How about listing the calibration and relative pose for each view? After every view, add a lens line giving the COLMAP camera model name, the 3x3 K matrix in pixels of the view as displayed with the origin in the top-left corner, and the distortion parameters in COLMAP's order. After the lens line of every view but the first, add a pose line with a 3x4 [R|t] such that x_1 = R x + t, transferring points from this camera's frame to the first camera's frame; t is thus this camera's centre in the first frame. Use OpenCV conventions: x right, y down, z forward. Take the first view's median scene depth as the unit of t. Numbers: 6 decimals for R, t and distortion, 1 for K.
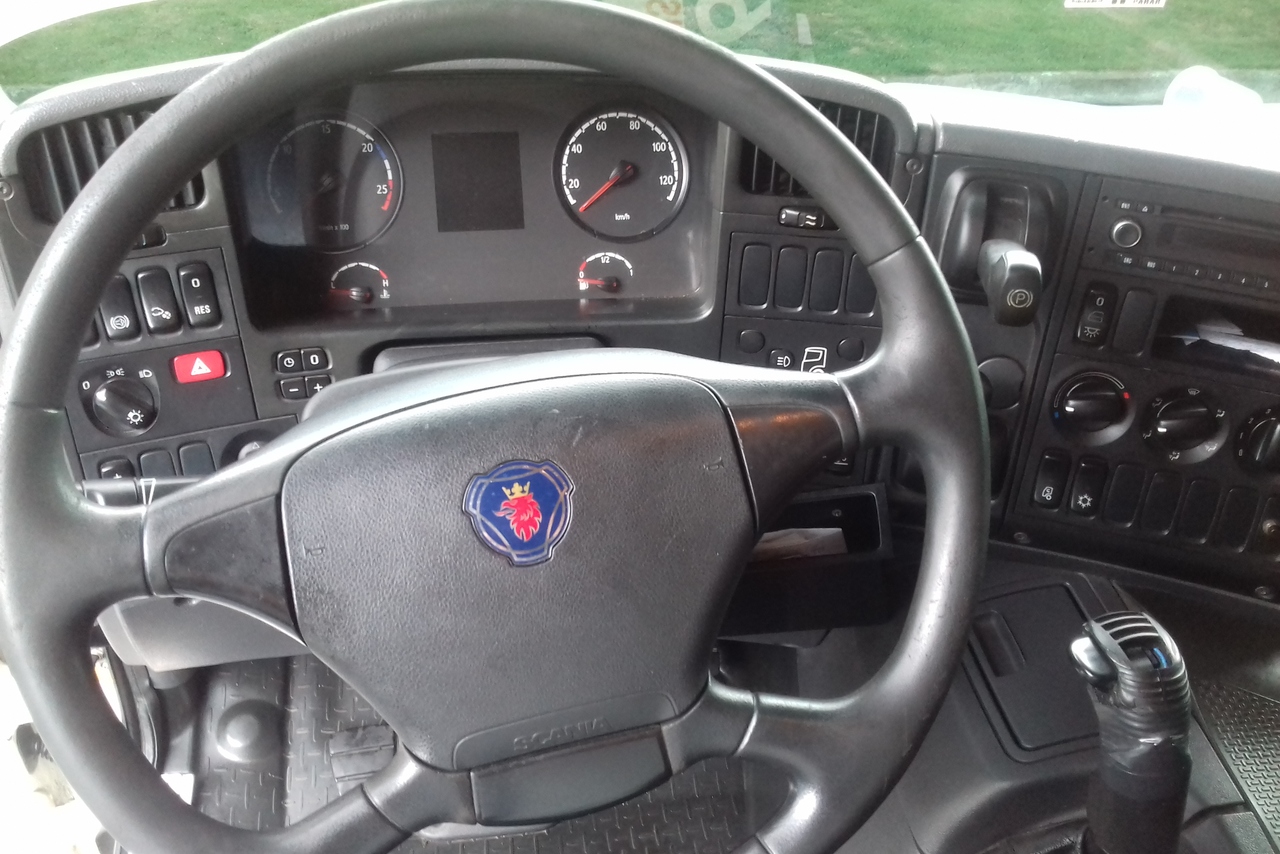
lens RADIAL K [[1188.9, 0, 645.2], [0, 1188.9, 422.3], [0, 0, 1]] dist [0.097487, -0.226400]
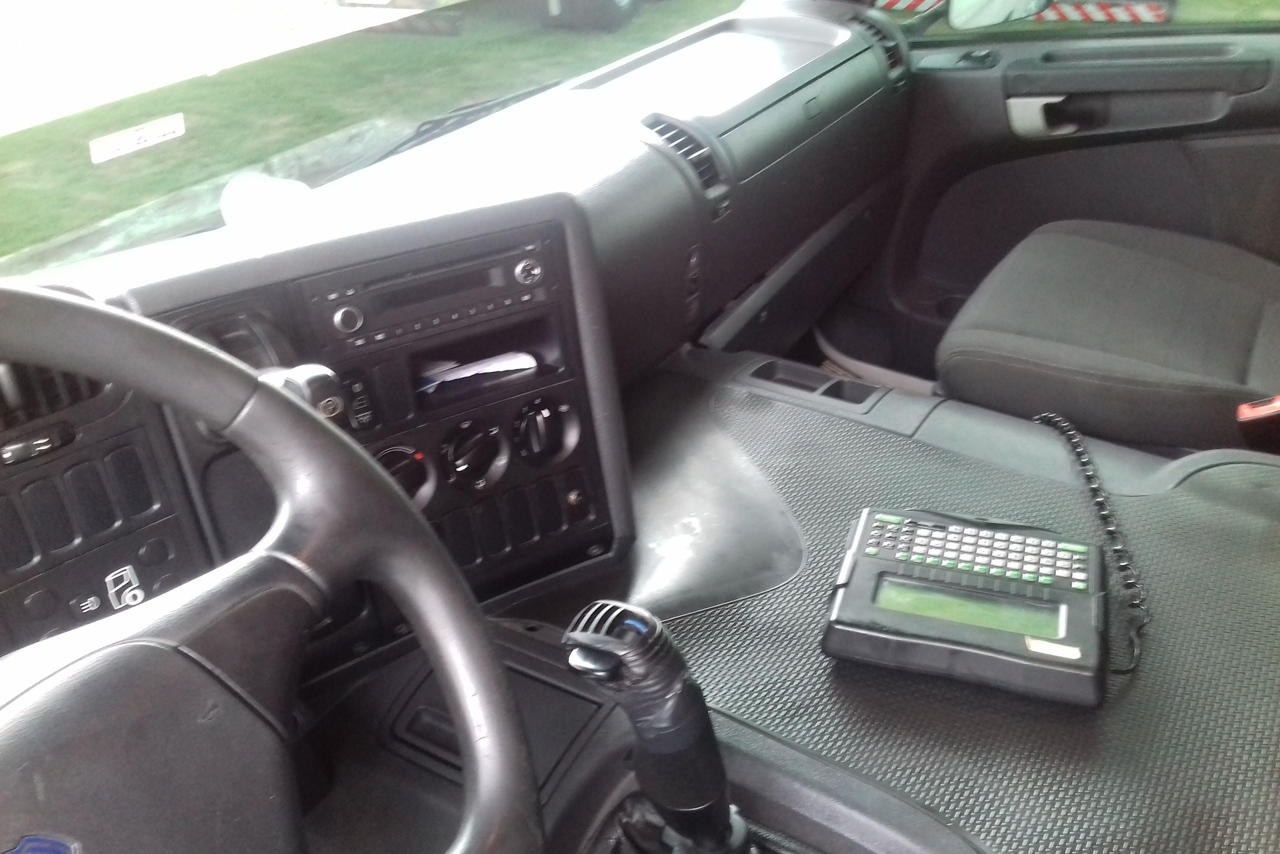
lens RADIAL K [[1188.9, 0, 645.2], [0, 1188.9, 422.3], [0, 0, 1]] dist [0.097487, -0.226400]
pose [[0.627326, -0.433536, 0.646922, -0.144372], [0.504098, 0.859253, 0.087003, -0.040687], [-0.593589, 0.271533, 0.757576, 0.087641]]
